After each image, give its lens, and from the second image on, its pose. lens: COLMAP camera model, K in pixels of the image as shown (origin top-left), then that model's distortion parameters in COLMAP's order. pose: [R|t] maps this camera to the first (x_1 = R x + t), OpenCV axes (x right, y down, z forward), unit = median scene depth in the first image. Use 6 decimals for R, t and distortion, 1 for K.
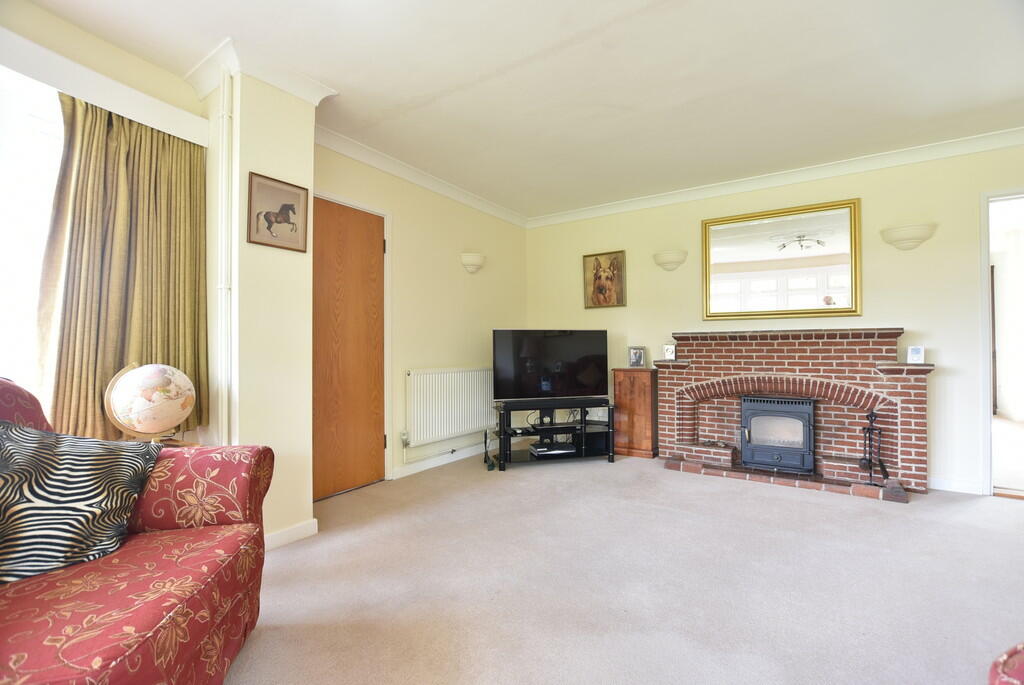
lens RADIAL K [[459.2, 0, 515.1], [0, 459.2, 341.0], [0, 0, 1]] dist [-0.000073, -0.000143]
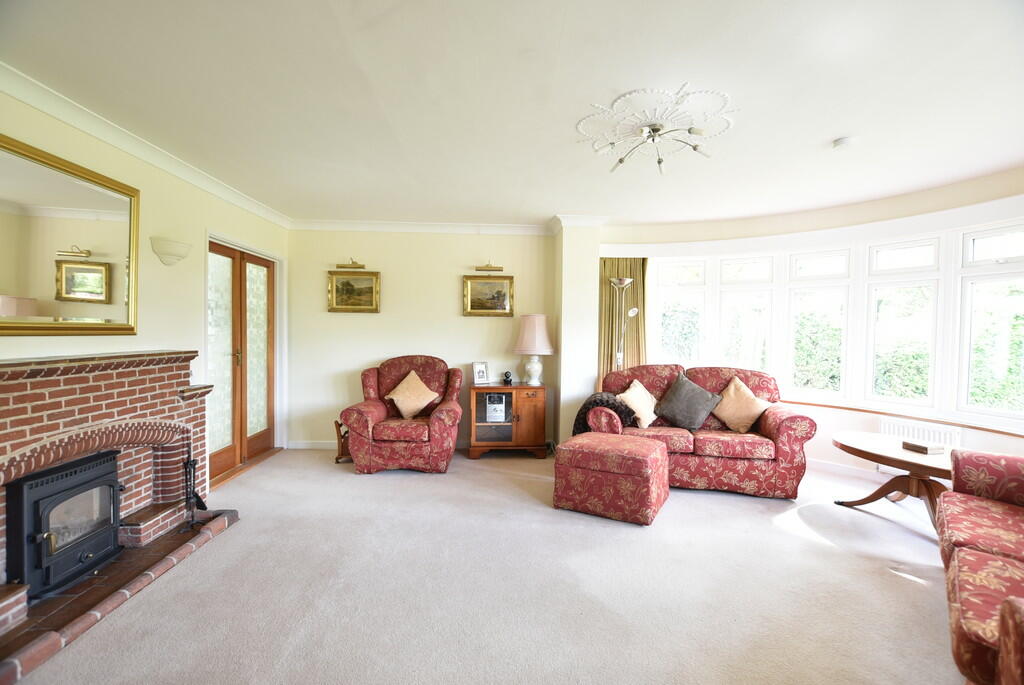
lens RADIAL K [[459.2, 0, 515.7], [0, 459.2, 338.9], [0, 0, 1]] dist [-0.000073, -0.000143]
pose [[-0.602792, -0.020568, 0.797633, -0.311724], [-0.026797, 0.999626, 0.005526, -0.071434], [-0.797448, -0.018043, -0.603118, 0.968788]]
